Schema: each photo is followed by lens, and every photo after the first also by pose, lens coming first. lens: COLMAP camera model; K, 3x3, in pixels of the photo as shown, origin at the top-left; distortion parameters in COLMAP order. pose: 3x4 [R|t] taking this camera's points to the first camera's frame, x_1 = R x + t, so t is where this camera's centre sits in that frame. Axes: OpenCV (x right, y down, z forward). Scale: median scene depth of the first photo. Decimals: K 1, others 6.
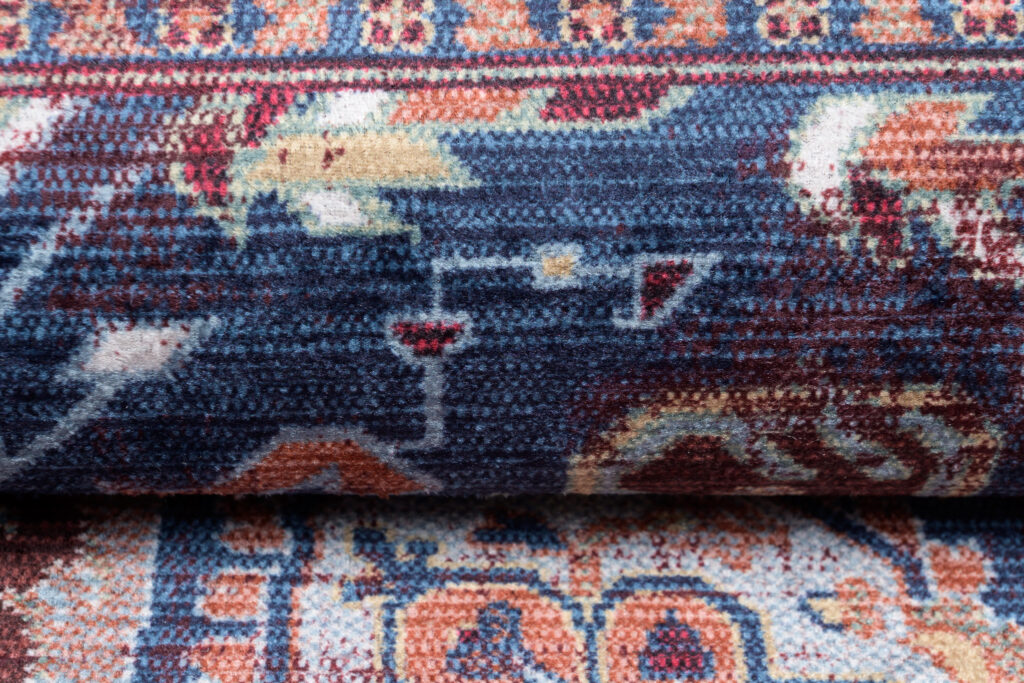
lens RADIAL K [[2169.9, 0, 512.1], [0, 2169.9, 340.5], [0, 0, 1]] dist [0.061318, 0.000000]
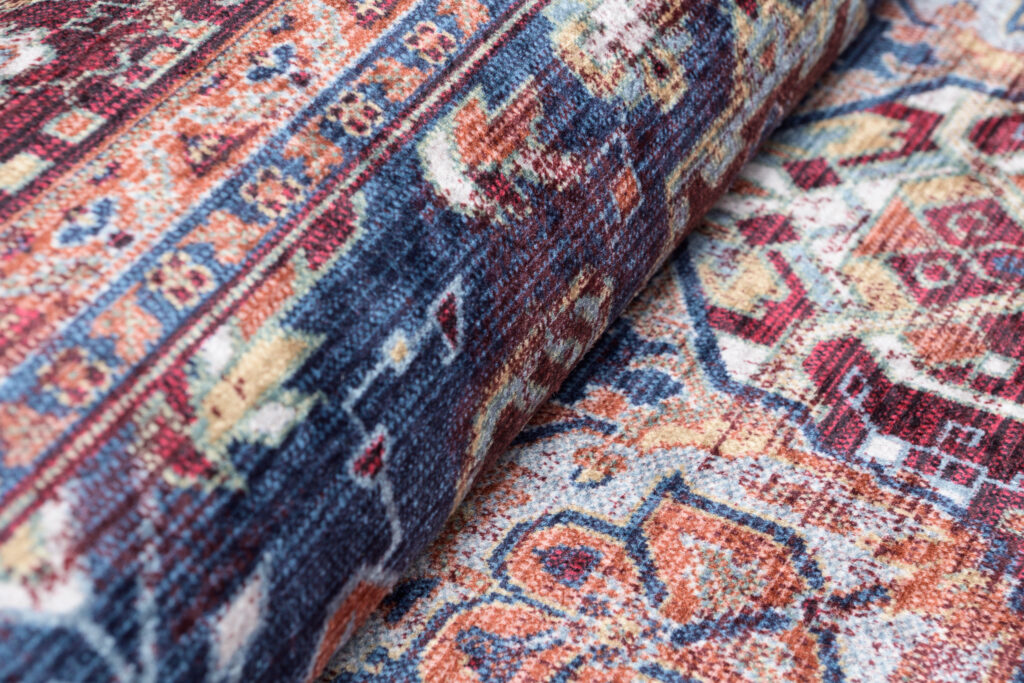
lens RADIAL K [[2169.9, 0, 511.7], [0, 2169.9, 342.5], [0, 0, 1]] dist [0.061318, 0.000000]
pose [[0.498008, -0.561545, 0.660799, -0.771163], [0.633409, 0.756003, 0.165083, -0.203524], [-0.592267, 0.336343, 0.732183, 0.034849]]
